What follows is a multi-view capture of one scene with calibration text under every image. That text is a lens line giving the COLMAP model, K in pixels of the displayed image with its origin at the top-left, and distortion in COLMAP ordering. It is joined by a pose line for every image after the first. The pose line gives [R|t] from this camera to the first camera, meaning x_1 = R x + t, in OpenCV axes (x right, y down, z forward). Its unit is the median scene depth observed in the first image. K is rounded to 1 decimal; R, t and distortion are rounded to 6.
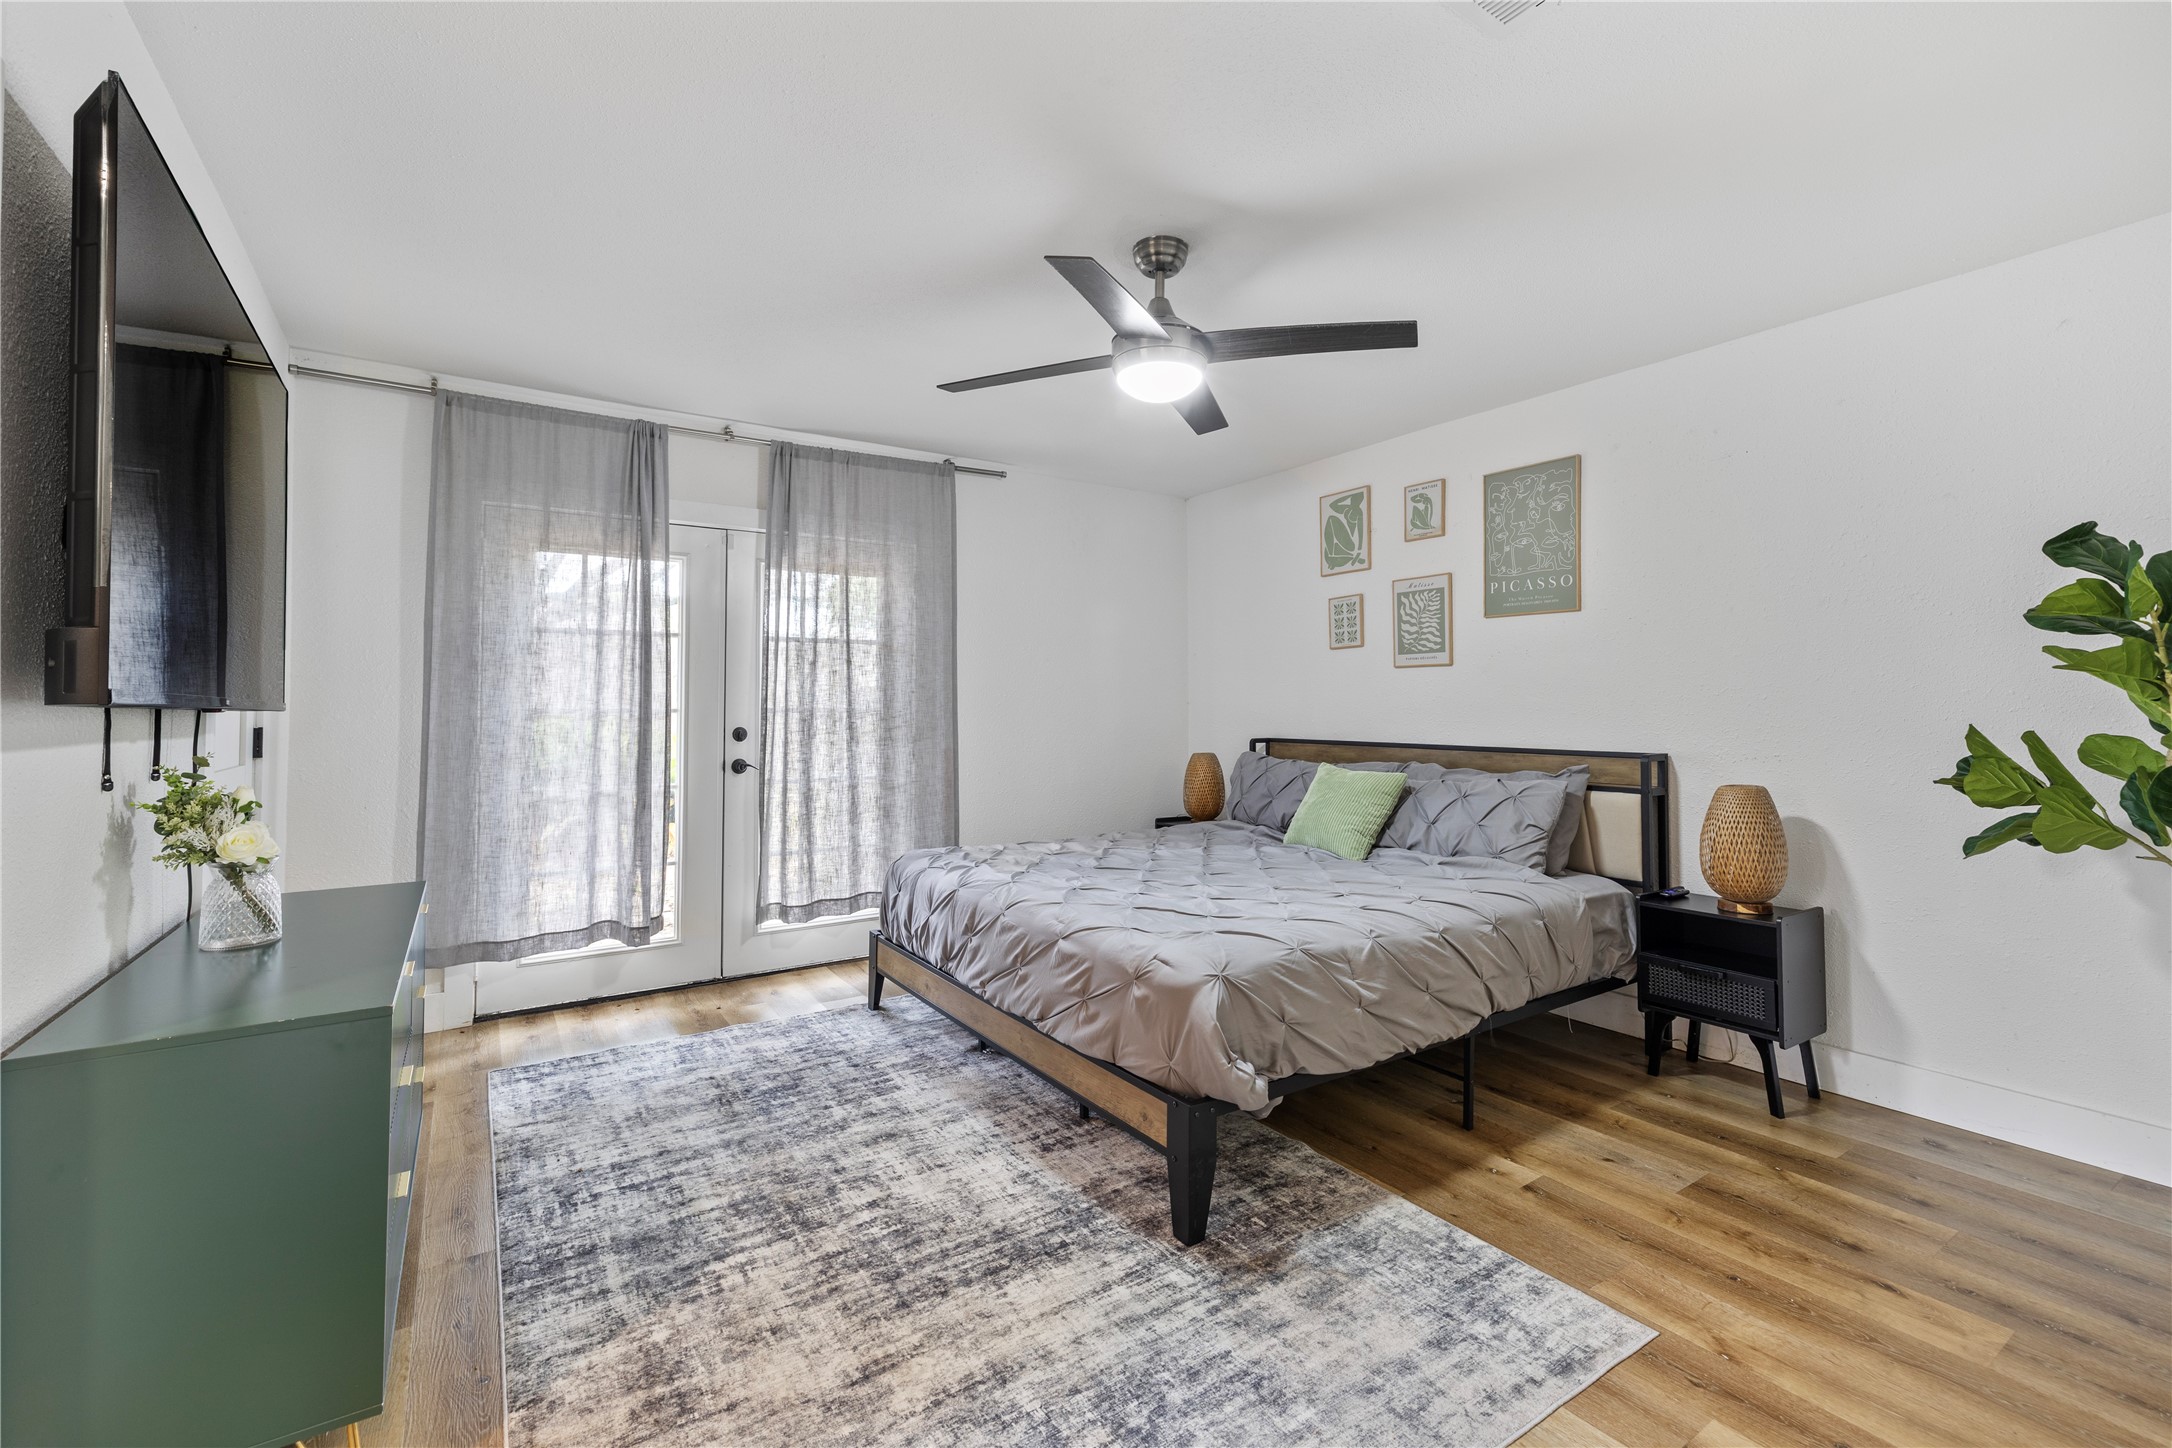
lens RADIAL K [[918.6, 0, 1076.0], [0, 918.6, 702.2], [0, 0, 1]] dist [-0.000806, 0.000706]
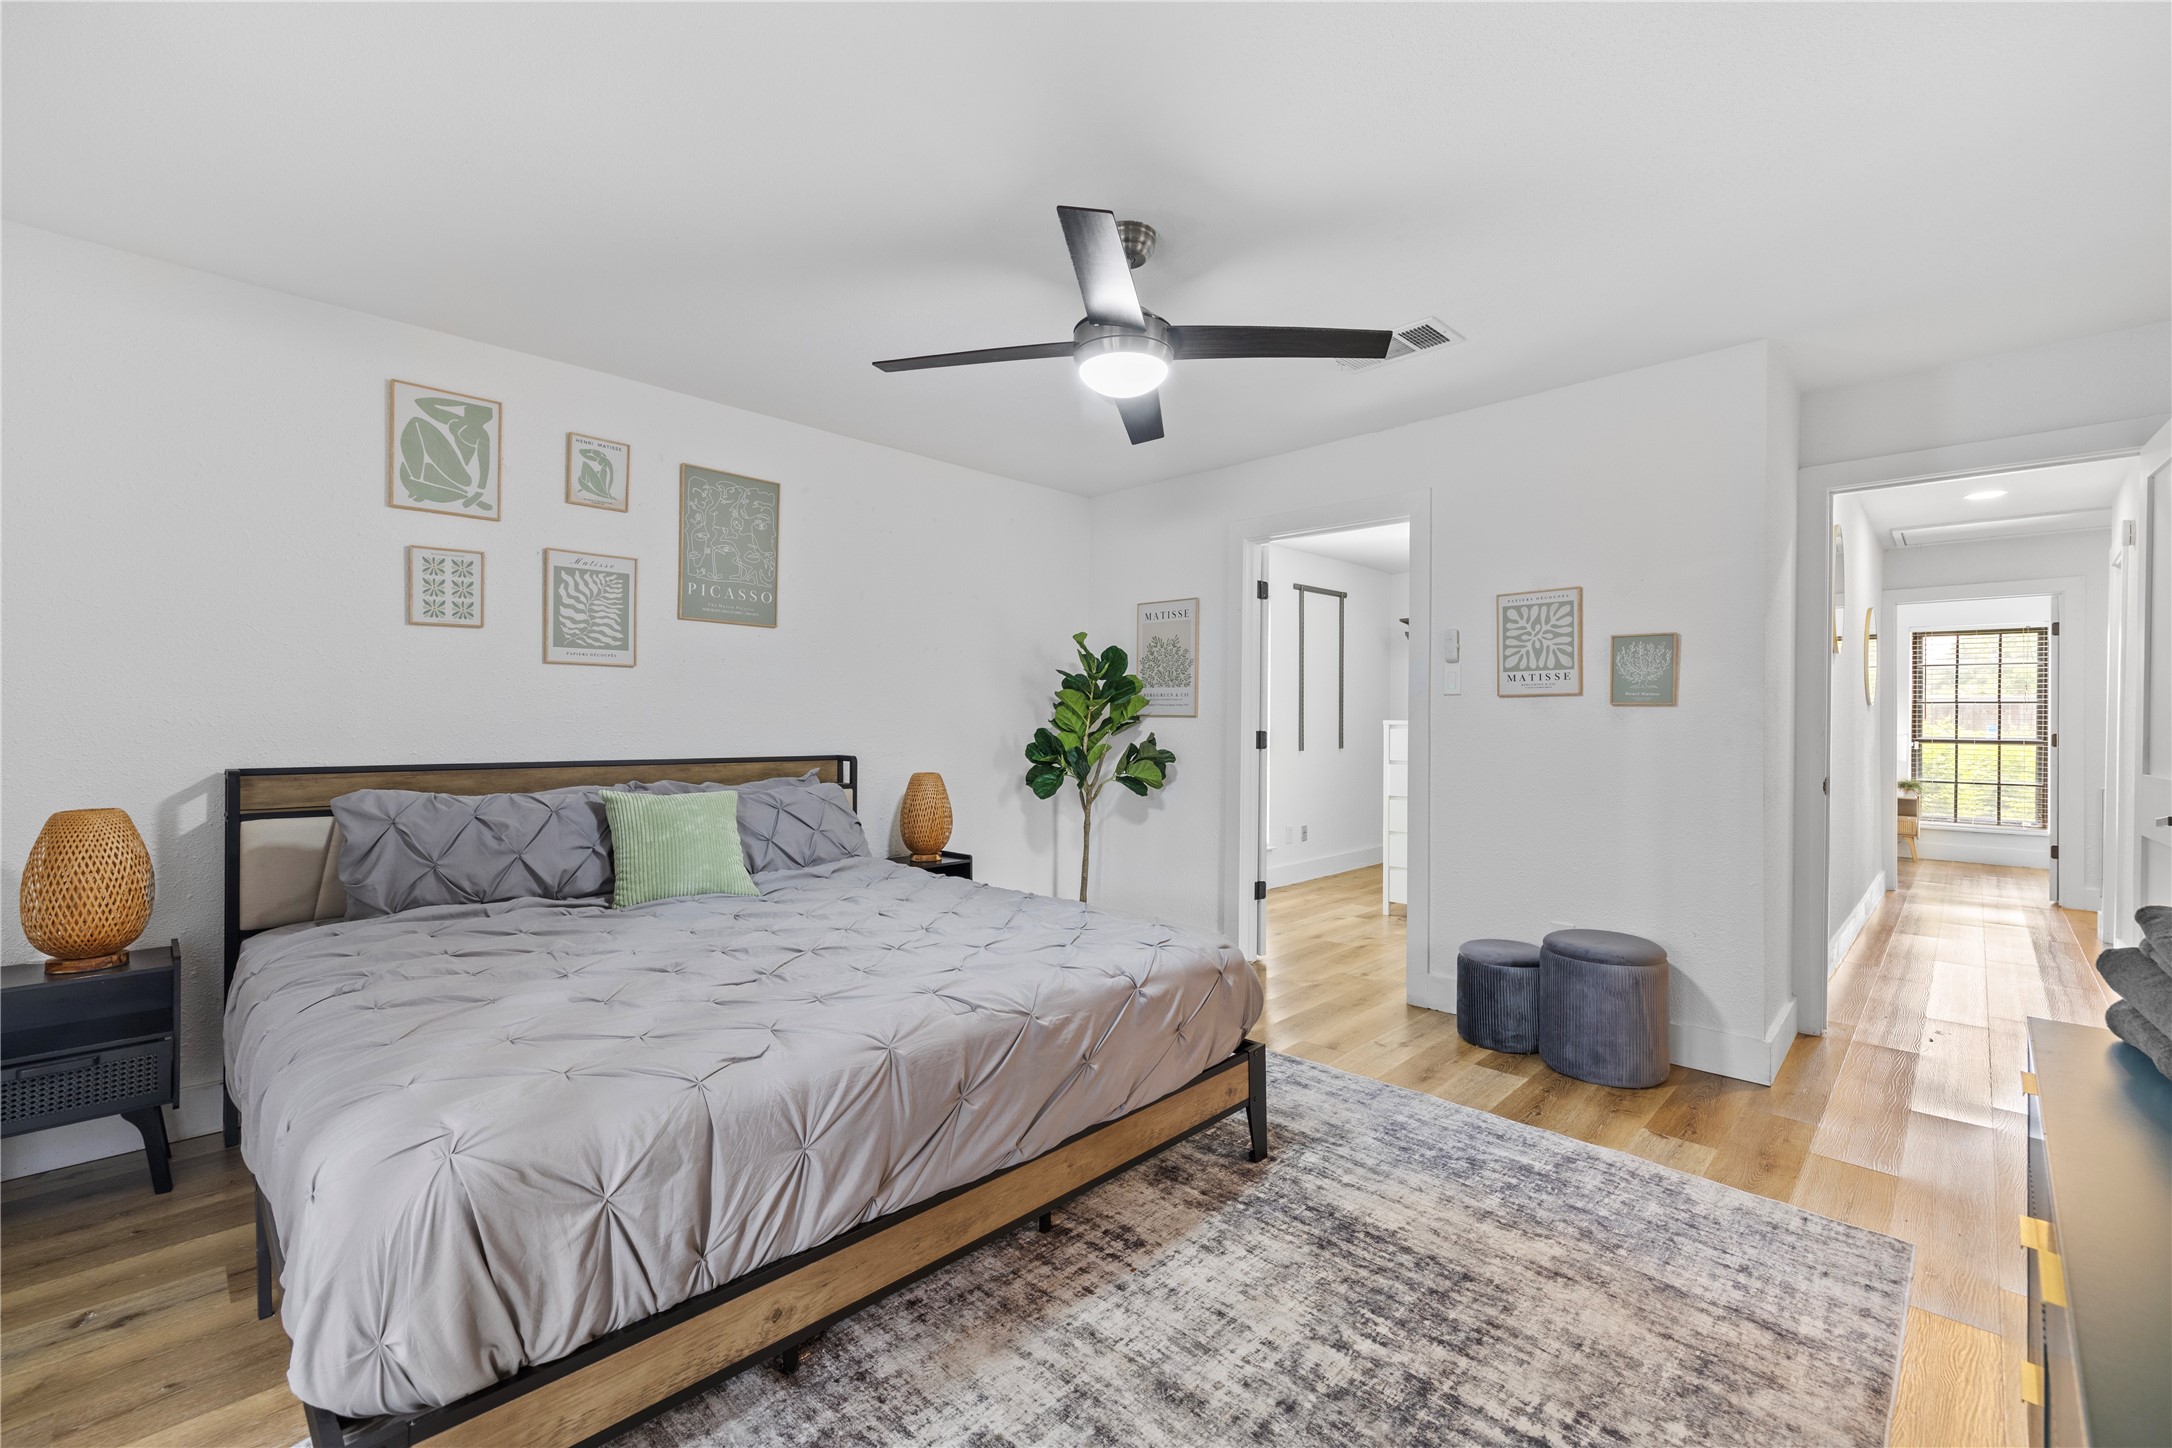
lens RADIAL K [[918.6, 0, 1073.3], [0, 918.6, 743.0], [0, 0, 1]] dist [-0.000806, 0.000706]
pose [[-0.206935, -0.025698, 0.978017, -0.951313], [-0.012818, 0.999640, 0.023554, 0.010453], [-0.978271, -0.007662, -0.207190, 1.415613]]
